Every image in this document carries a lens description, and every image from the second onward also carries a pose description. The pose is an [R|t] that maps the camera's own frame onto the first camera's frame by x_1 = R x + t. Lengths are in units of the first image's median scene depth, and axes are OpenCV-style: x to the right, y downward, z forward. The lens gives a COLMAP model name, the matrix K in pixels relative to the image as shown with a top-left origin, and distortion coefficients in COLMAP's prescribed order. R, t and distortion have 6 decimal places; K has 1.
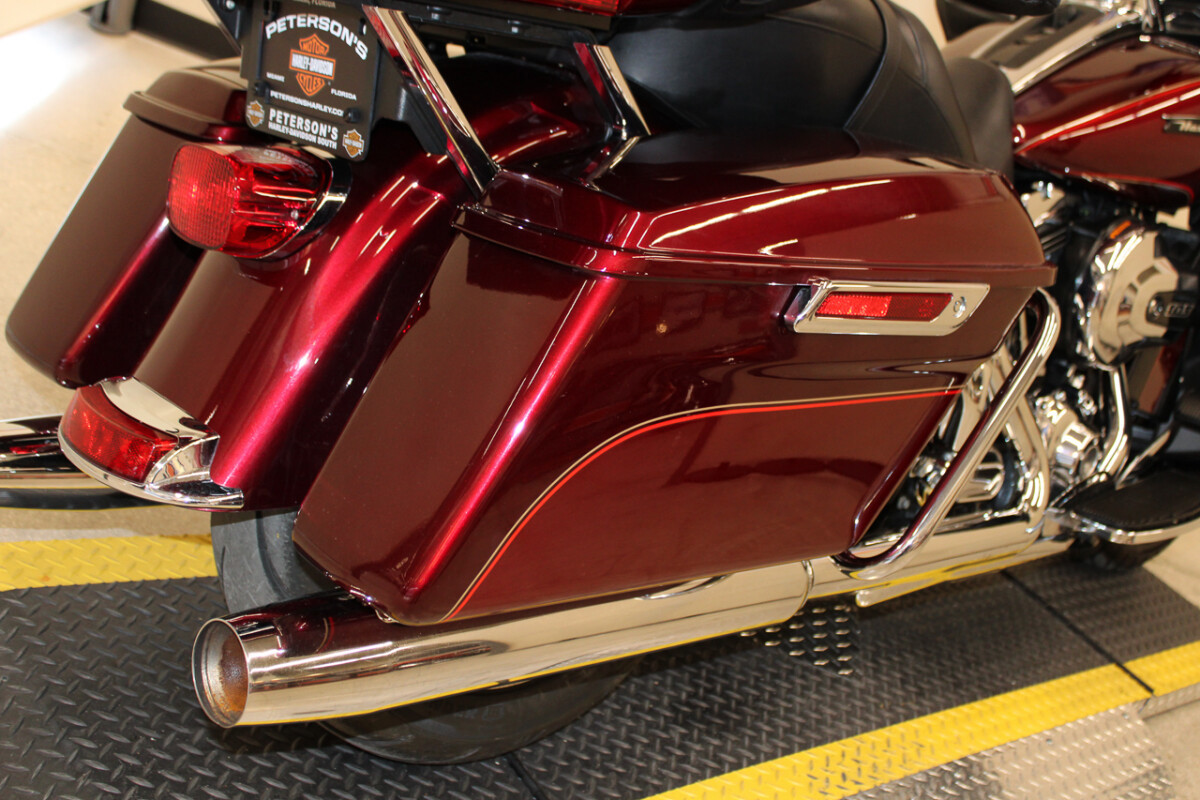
lens RADIAL K [[1354.8, 0, 600.0], [0, 1354.8, 400.0], [0, 0, 1]] dist [-0.122162, 0.024088]
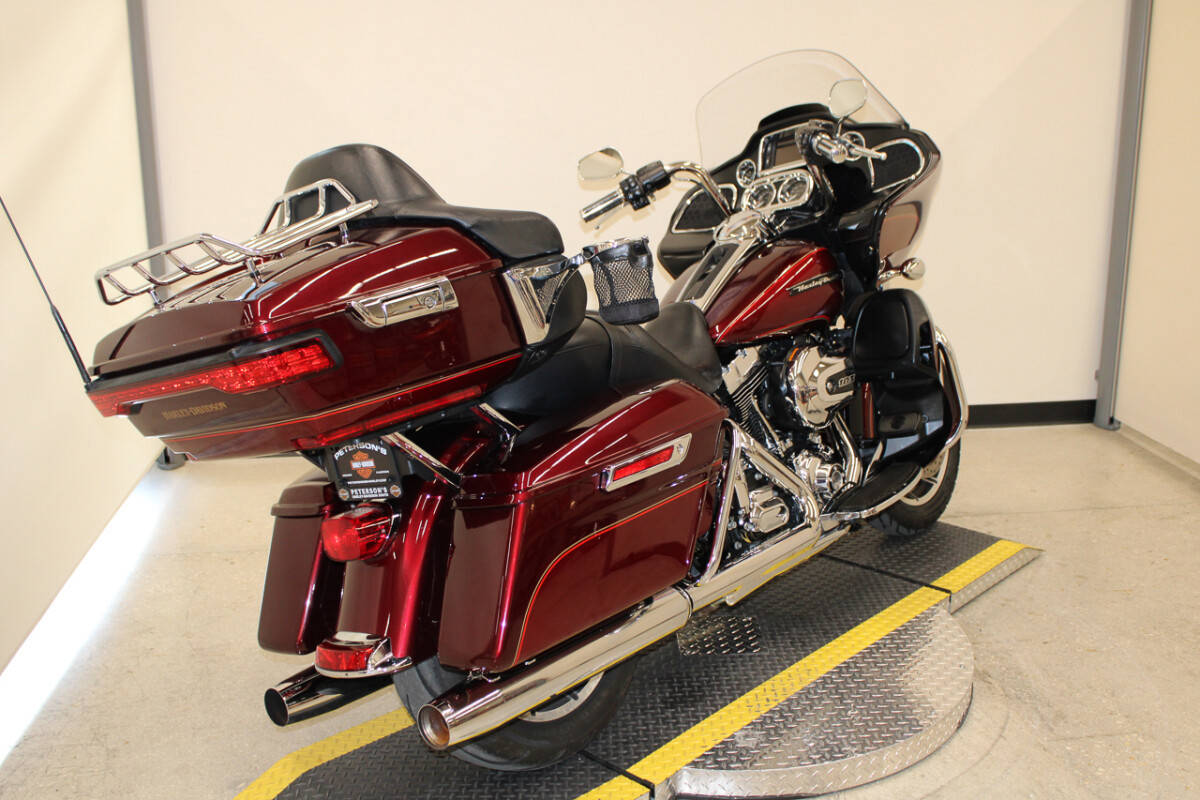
lens RADIAL K [[1247.5, 0, 600.0], [0, 1247.5, 400.0], [0, 0, 1]] dist [-0.081778, -0.010382]
pose [[0.918221, -0.393762, 0.042683, 0.067901], [0.395740, 0.907727, -0.139361, 0.064155], [0.016130, 0.144855, 0.989321, -0.729962]]
